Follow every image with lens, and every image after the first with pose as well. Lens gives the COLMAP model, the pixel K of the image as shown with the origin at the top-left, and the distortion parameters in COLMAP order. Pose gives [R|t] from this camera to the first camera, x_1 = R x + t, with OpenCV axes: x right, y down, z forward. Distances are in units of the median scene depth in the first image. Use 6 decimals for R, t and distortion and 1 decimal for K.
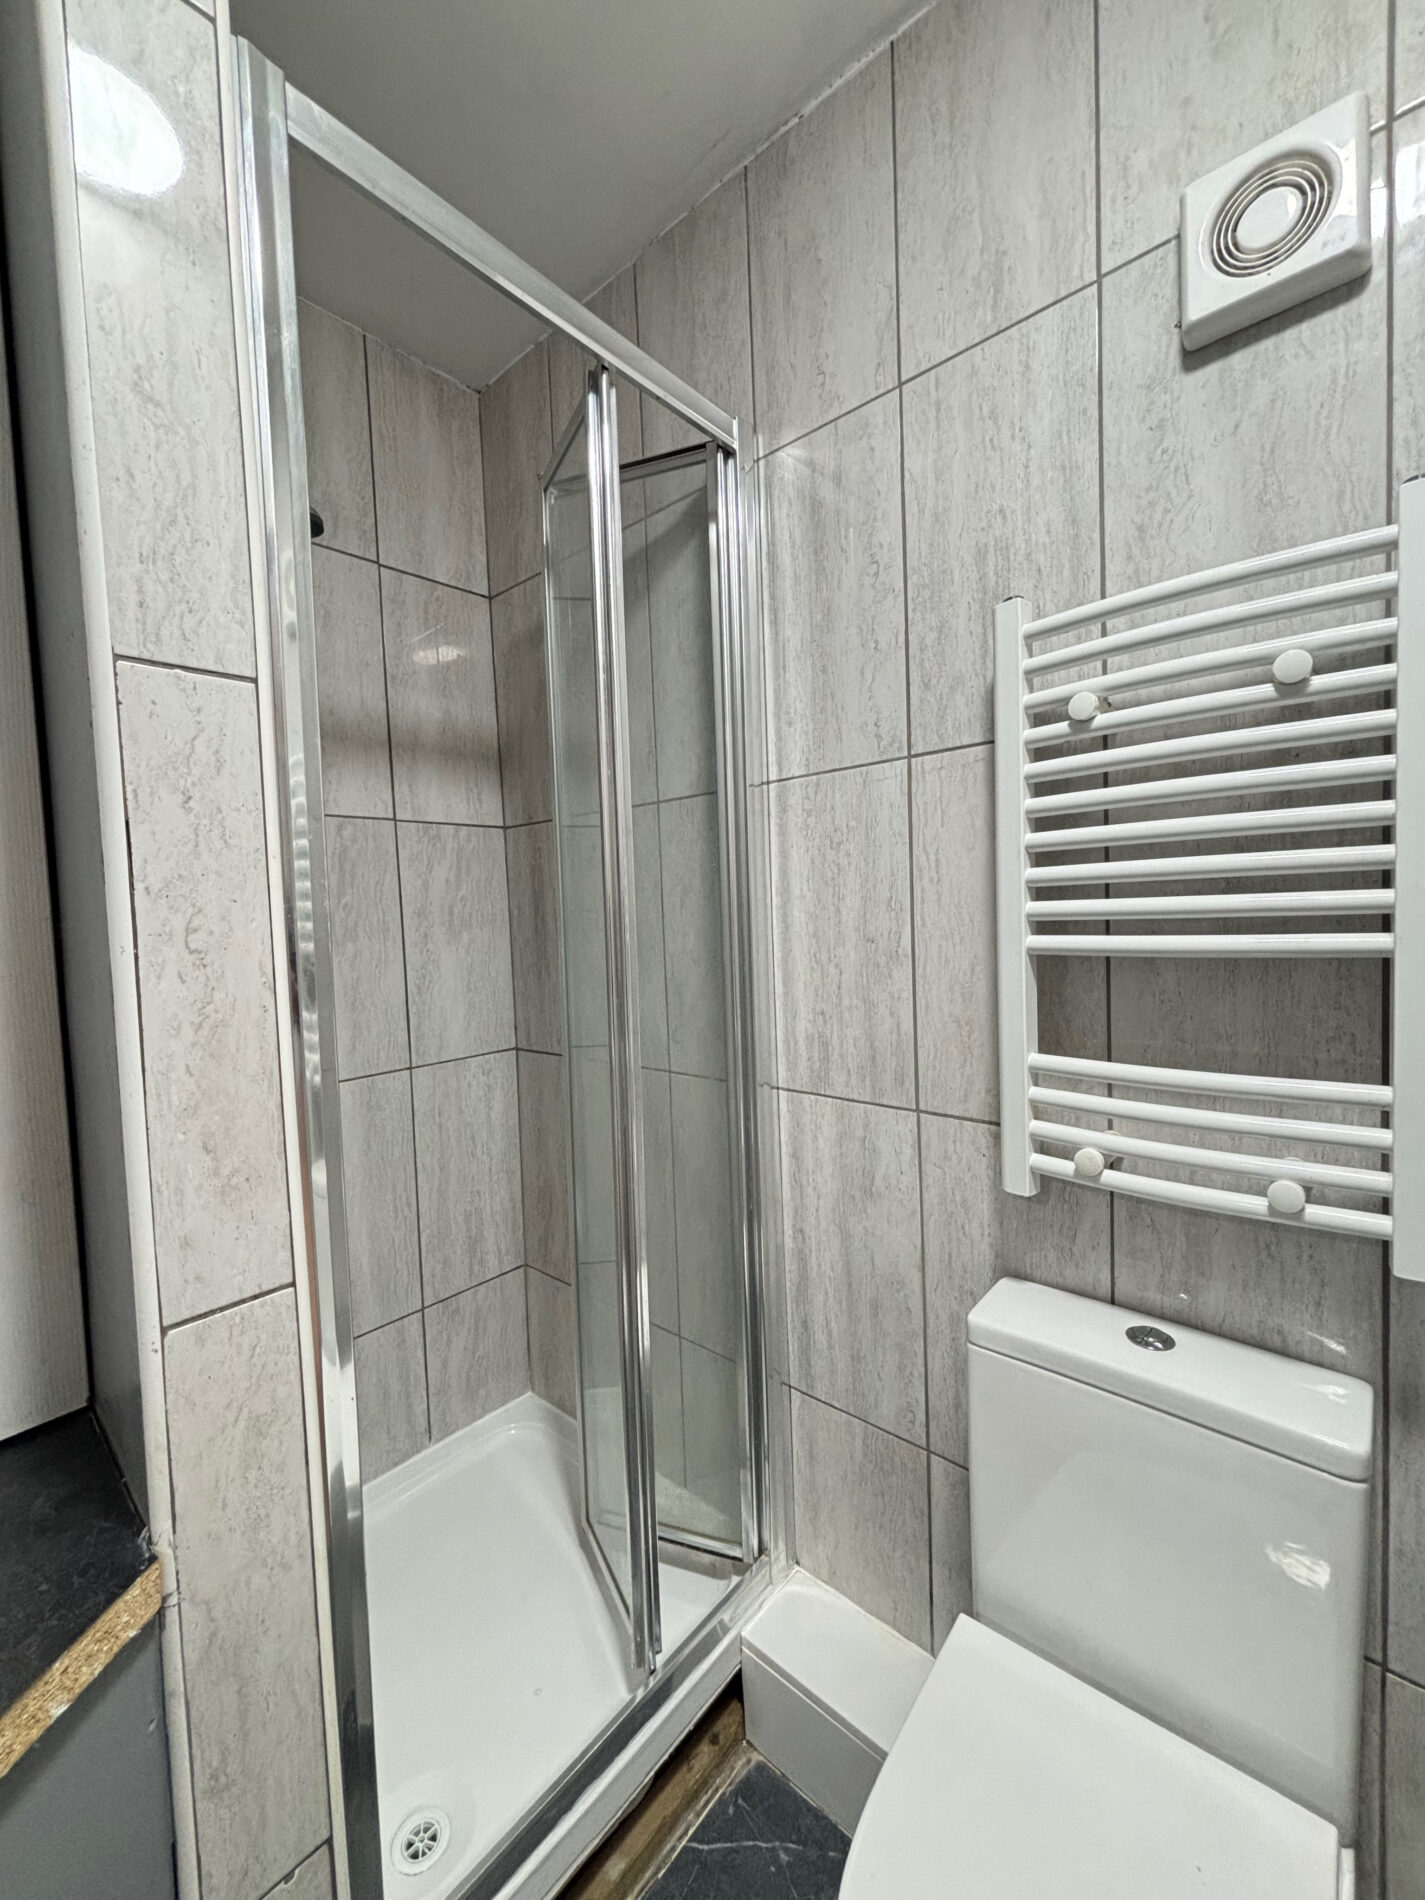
lens RADIAL K [[766.9, 0, 712.5], [0, 766.9, 950.0], [0, 0, 1]] dist [-0.002257, 0.000265]
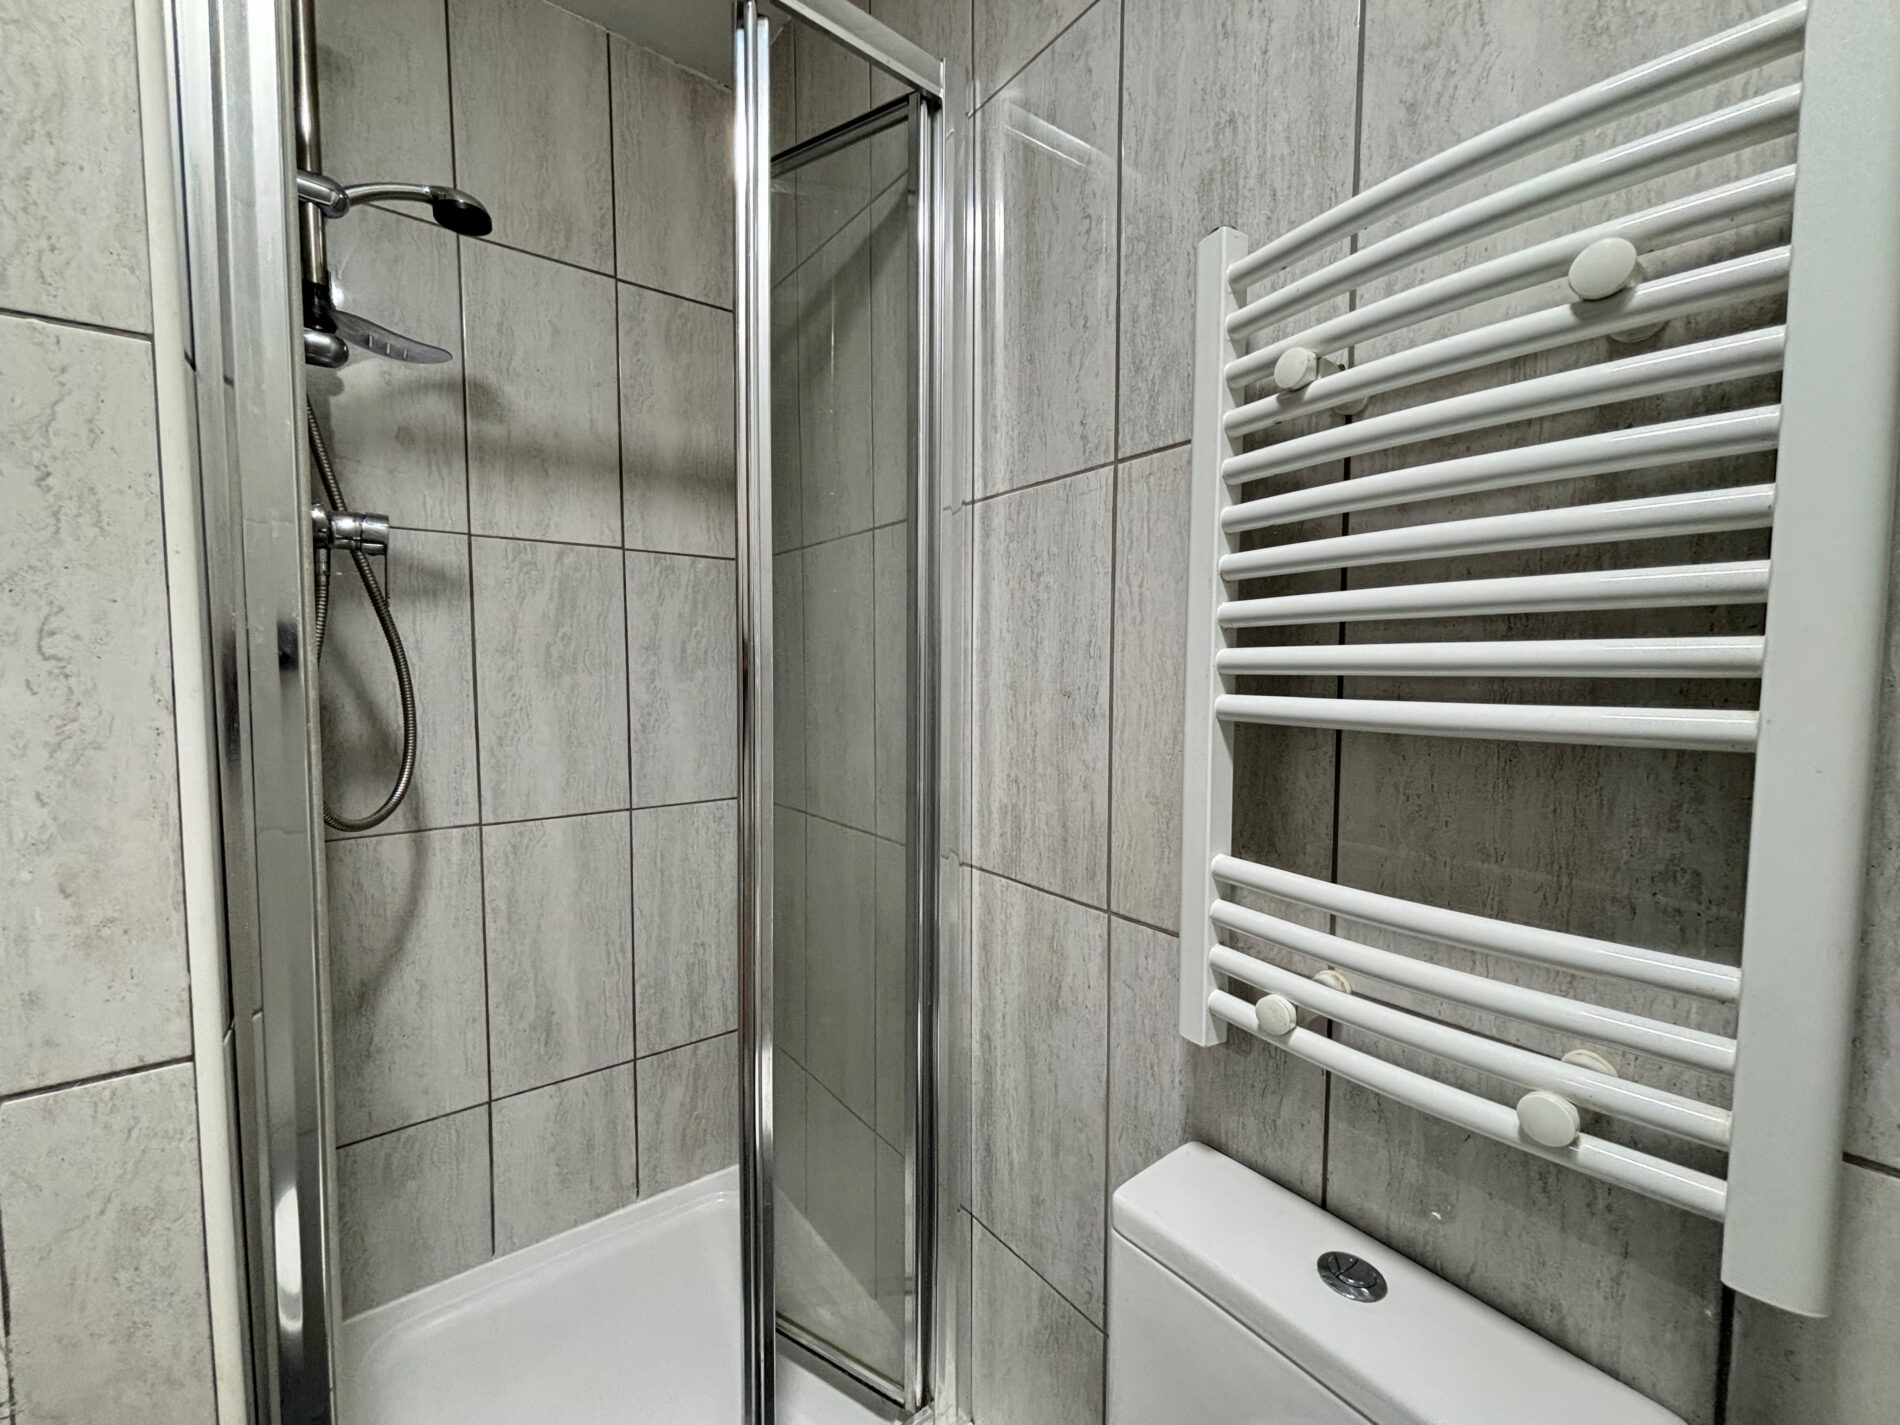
lens RADIAL K [[766.9, 0, 953.0], [0, 766.9, 714.2], [0, 0, 1]] dist [-0.002257, 0.000265]
pose [[0.981422, 0.051366, -0.184856, 0.250765], [-0.049187, 0.998656, 0.016359, 0.000579], [0.185448, -0.006962, 0.982629, 0.197344]]
